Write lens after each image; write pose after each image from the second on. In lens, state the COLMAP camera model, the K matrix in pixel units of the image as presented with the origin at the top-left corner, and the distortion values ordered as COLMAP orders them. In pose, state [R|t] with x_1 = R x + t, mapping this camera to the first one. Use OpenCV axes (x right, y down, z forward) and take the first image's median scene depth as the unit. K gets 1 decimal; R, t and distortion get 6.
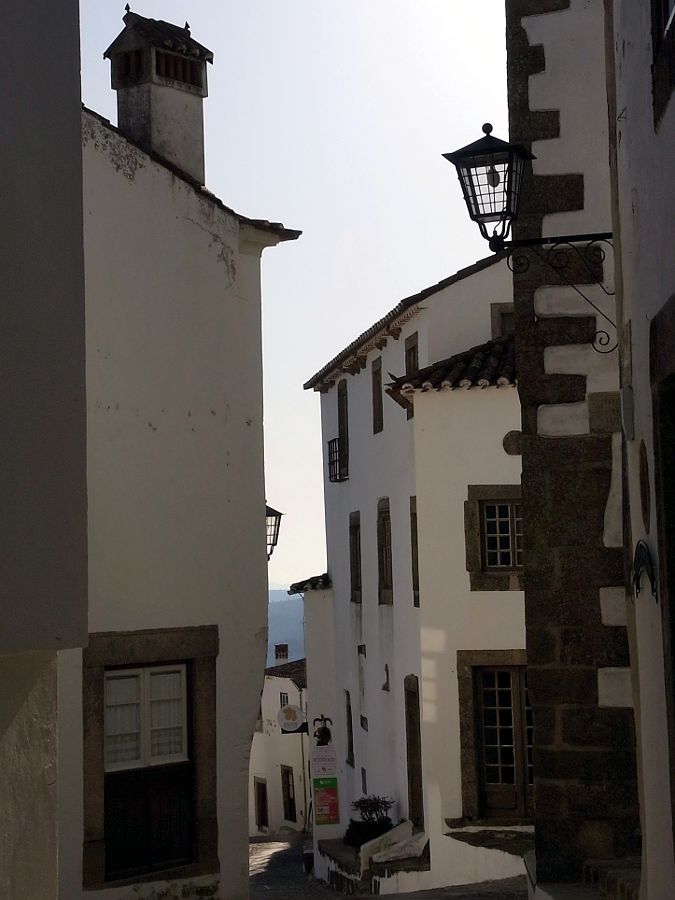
lens RADIAL K [[1715.2, 0, 342.8], [0, 1715.2, 449.3], [0, 0, 1]] dist [0.275205, 0.000000]
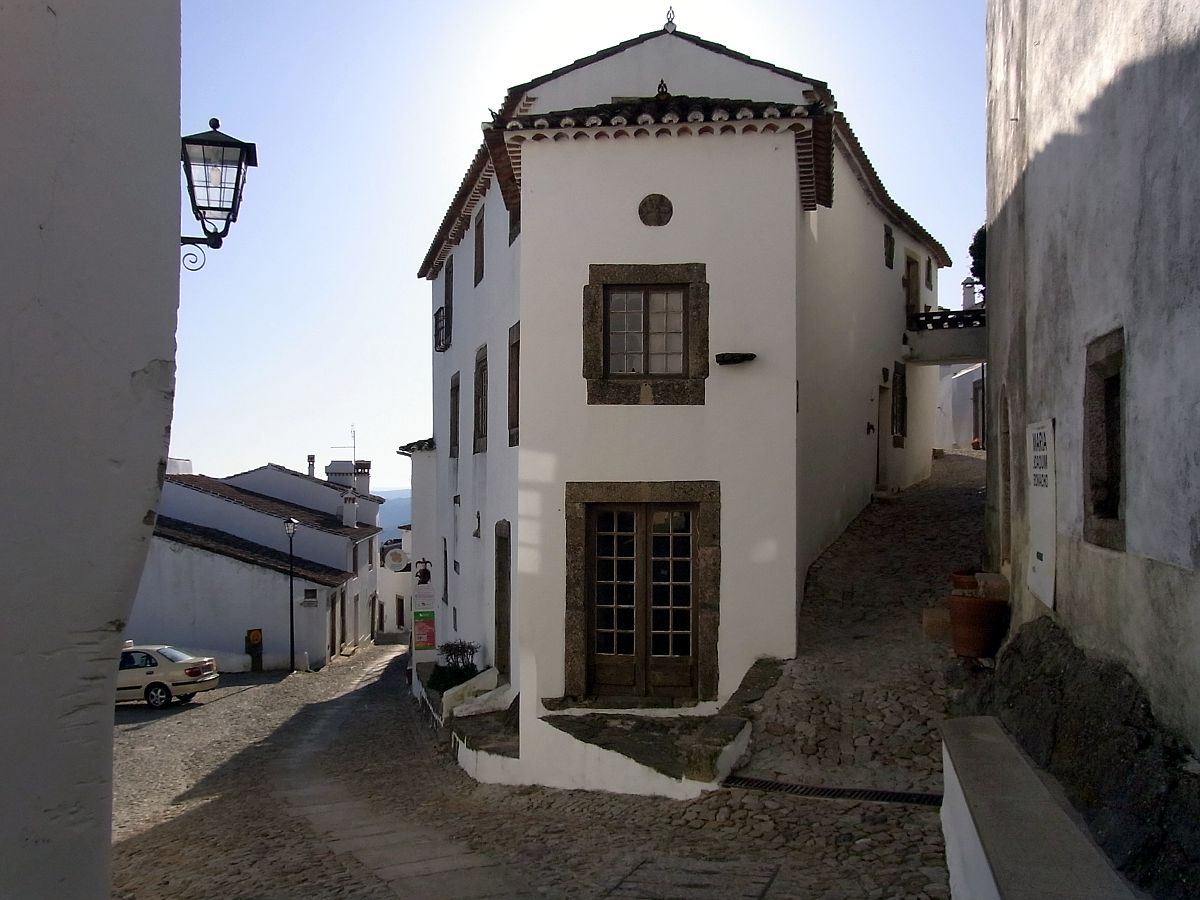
lens RADIAL K [[1018.6, 0, 598.6], [0, 1018.6, 455.7], [0, 0, 1]] dist [-0.039671, 0.068417]
pose [[0.990561, 0.034543, 0.132646, 0.020705], [-0.041504, 0.997883, 0.050073, 0.082686], [-0.130635, -0.055106, 0.989898, 0.559836]]
